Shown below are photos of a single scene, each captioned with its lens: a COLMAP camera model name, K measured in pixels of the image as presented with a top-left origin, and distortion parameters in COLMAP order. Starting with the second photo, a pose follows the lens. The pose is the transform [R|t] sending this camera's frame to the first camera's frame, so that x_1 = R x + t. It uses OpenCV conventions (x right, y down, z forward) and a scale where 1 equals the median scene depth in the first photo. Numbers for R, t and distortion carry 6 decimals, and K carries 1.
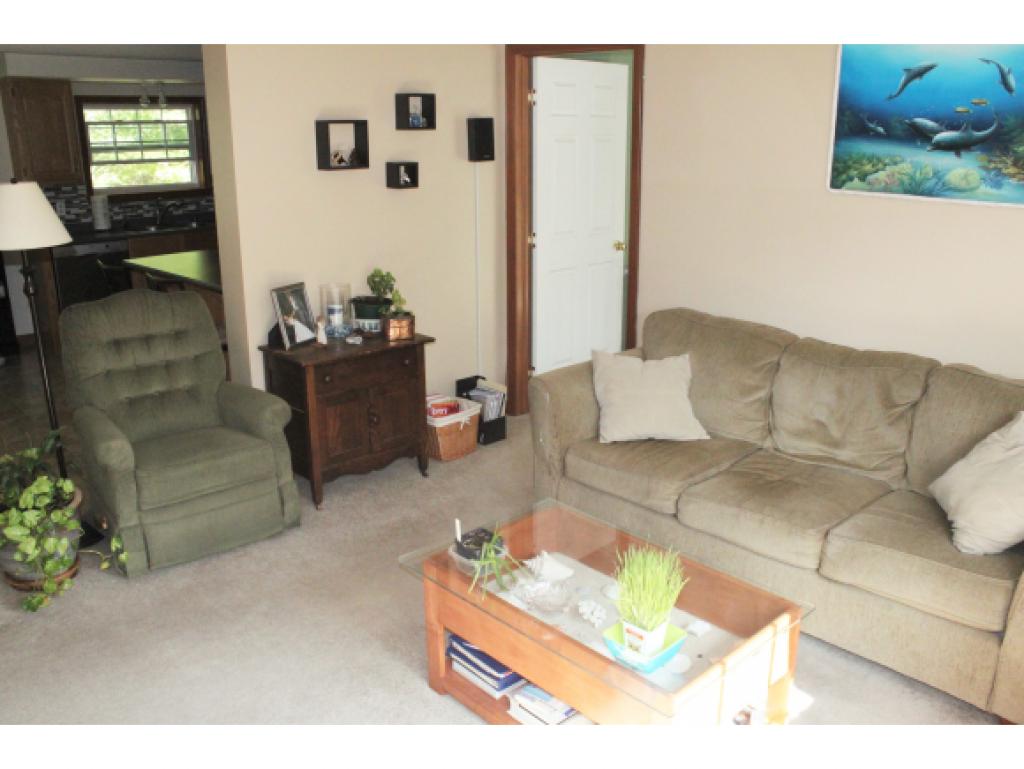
lens RADIAL K [[874.9, 0, 510.9], [0, 874.9, 389.4], [0, 0, 1]] dist [-0.170729, 0.147007]
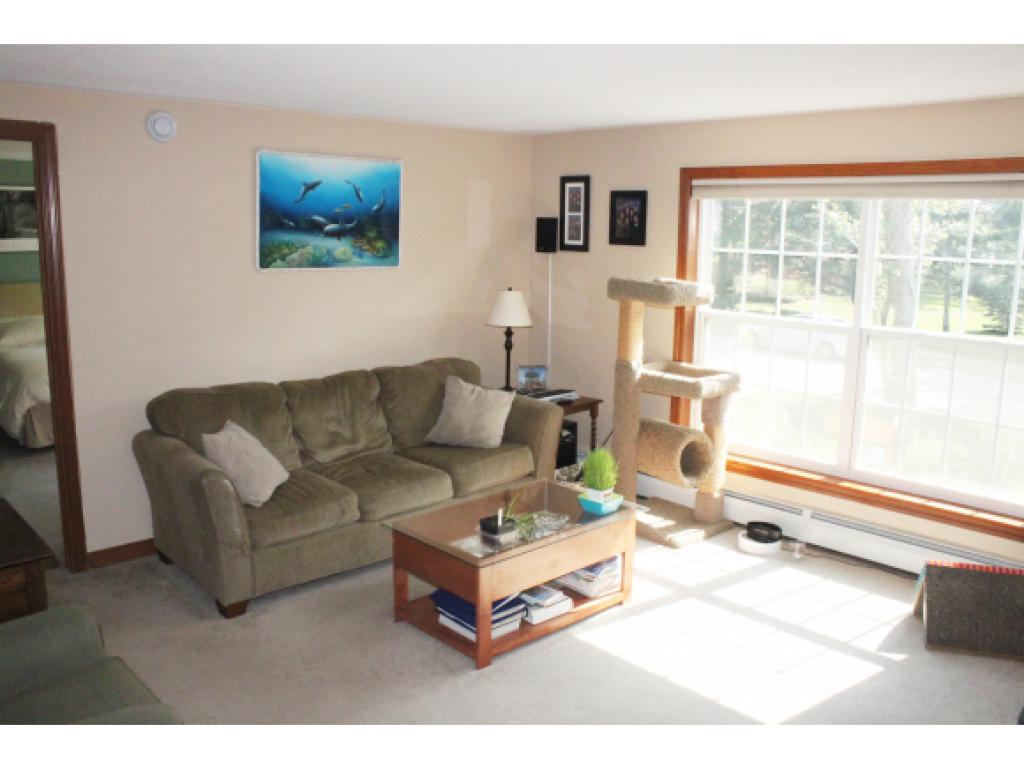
lens RADIAL K [[874.9, 0, 511.2], [0, 874.9, 384.7], [0, 0, 1]] dist [-0.170729, 0.147007]
pose [[-0.011727, -0.172628, 0.984917, -1.048438], [0.276885, 0.945909, 0.169088, -0.200002], [-0.960831, 0.274692, 0.036705, 0.682883]]
